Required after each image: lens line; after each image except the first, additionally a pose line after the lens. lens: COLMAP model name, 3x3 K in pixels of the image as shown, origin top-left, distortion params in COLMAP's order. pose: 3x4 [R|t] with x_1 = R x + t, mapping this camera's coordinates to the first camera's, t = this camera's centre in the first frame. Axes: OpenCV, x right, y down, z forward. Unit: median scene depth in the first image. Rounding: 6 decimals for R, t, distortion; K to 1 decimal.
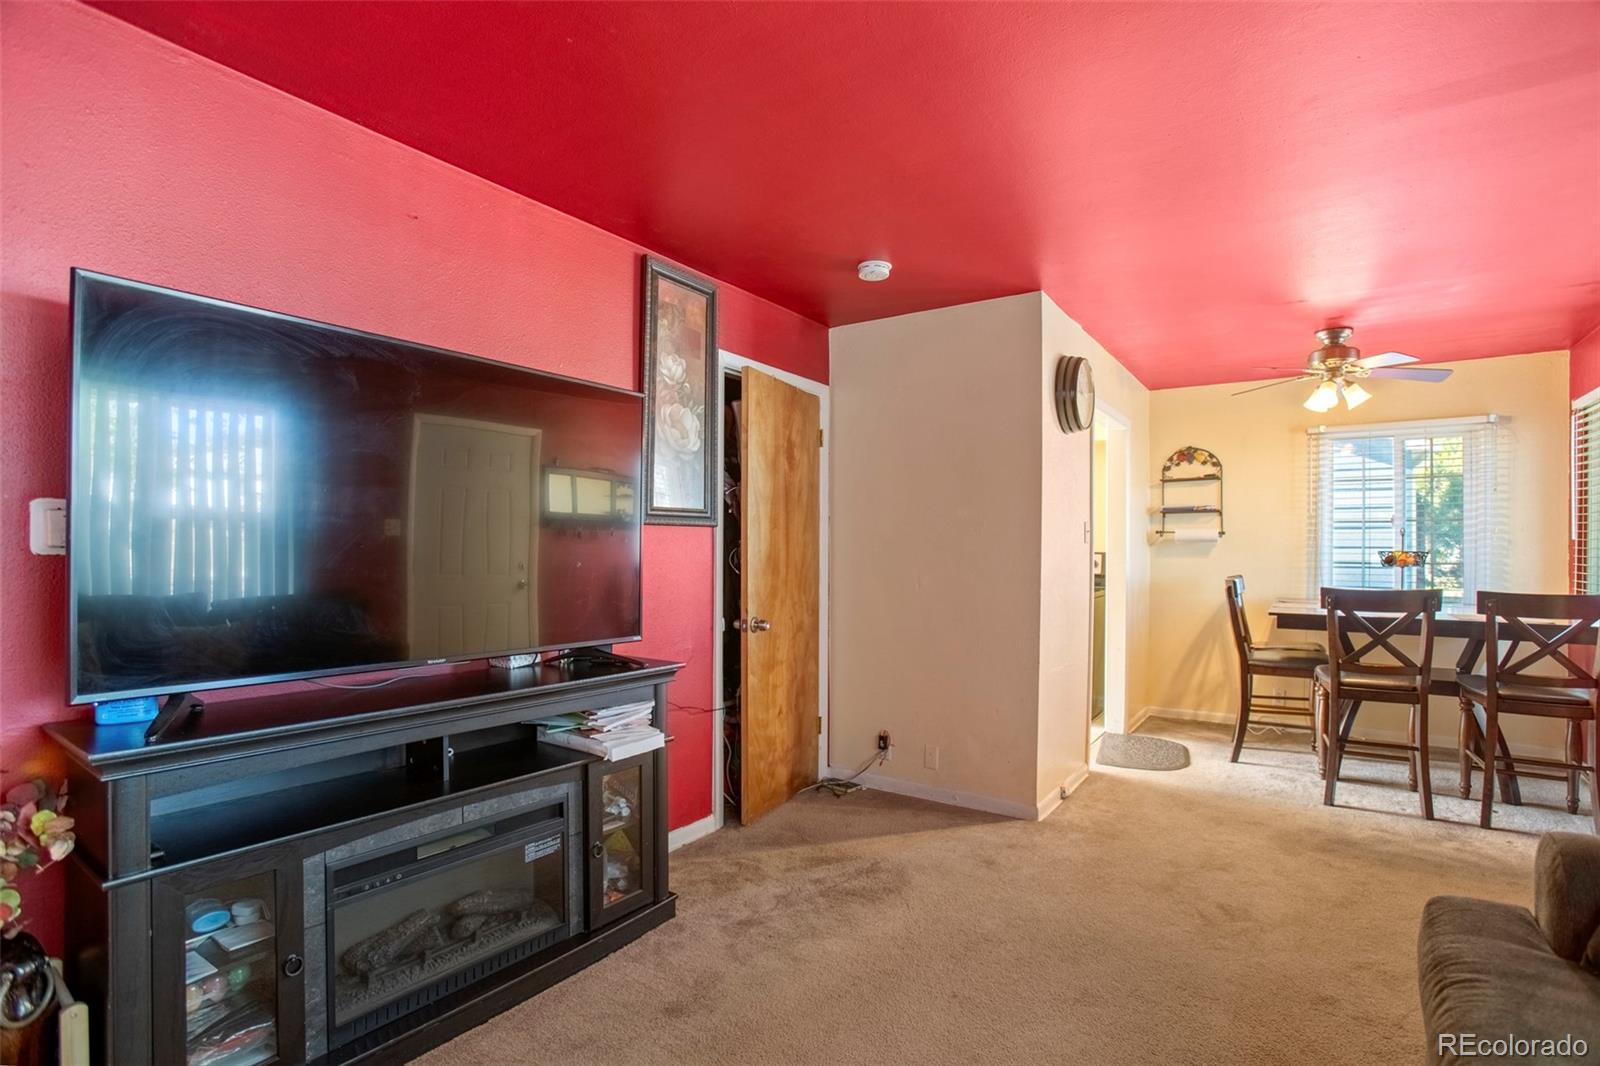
lens RADIAL K [[731.6, 0, 836.0], [0, 731.6, 551.8], [0, 0, 1]] dist [-0.050996, 0.021414]
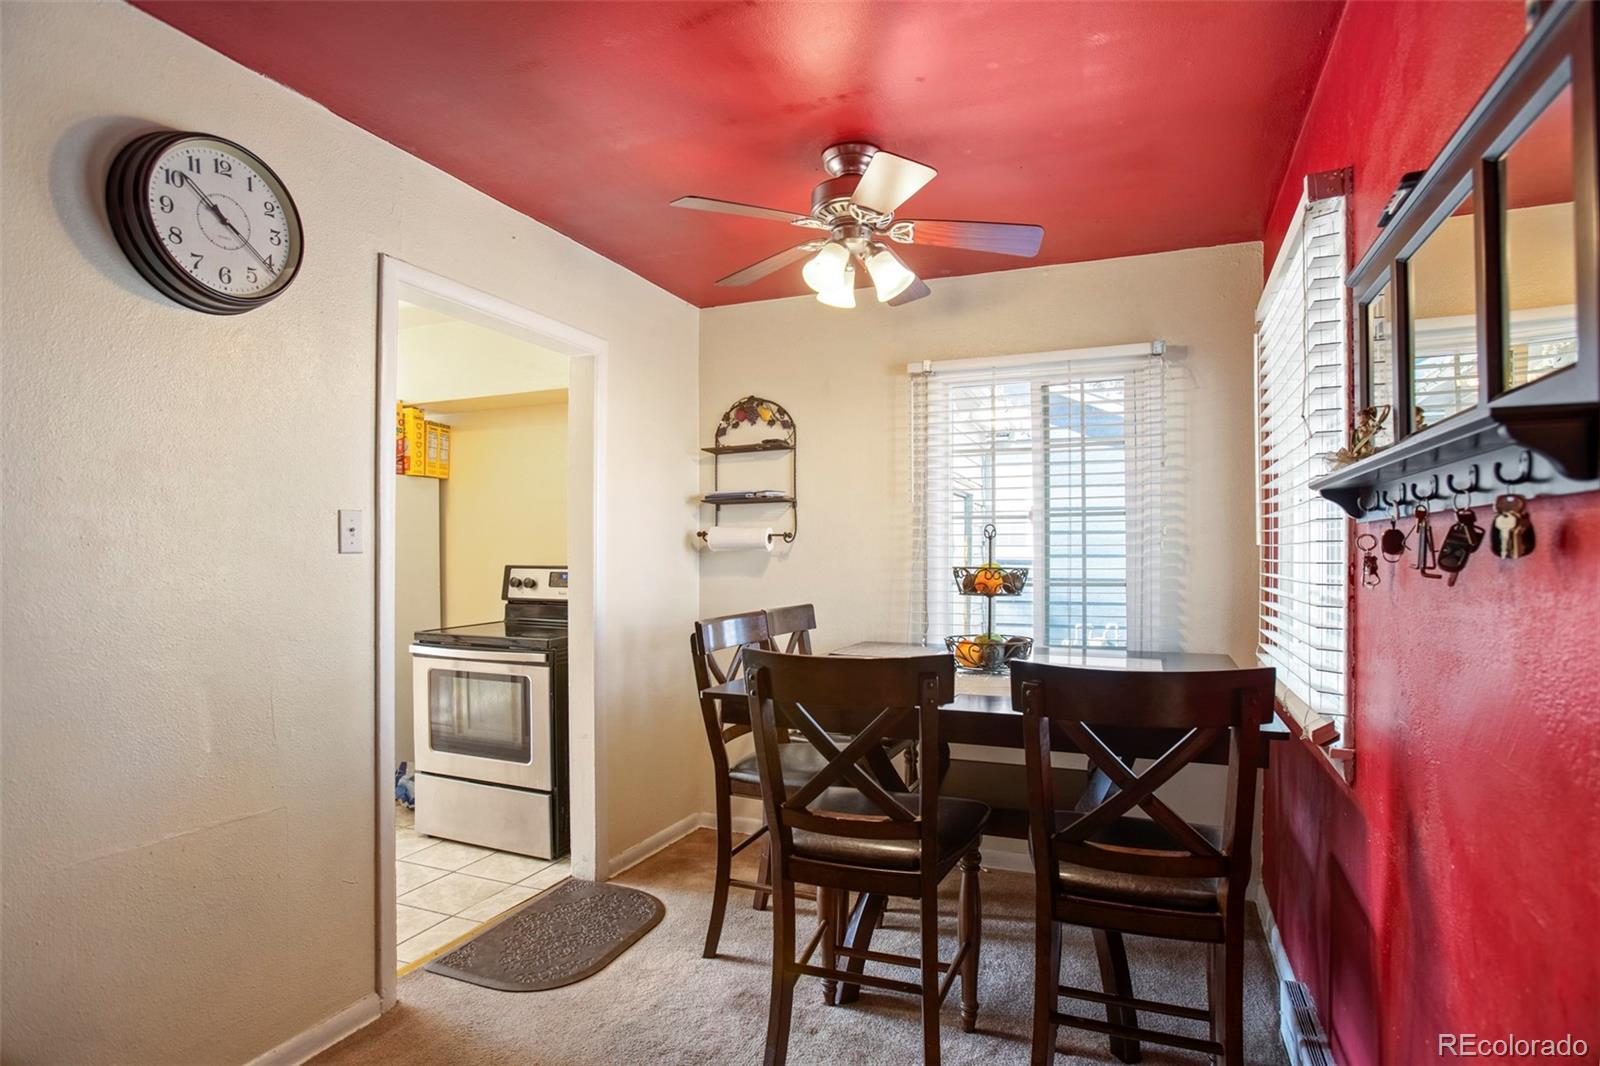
lens RADIAL K [[795.8, 0, 805.0], [0, 795.8, 557.2], [0, 0, 1]] dist [-0.060744, 0.029284]
pose [[0.982857, -0.003150, 0.184343, 0.531922], [0.003498, 0.999993, -0.001562, -0.007659], [-0.184337, 0.002180, 0.982861, 0.416995]]
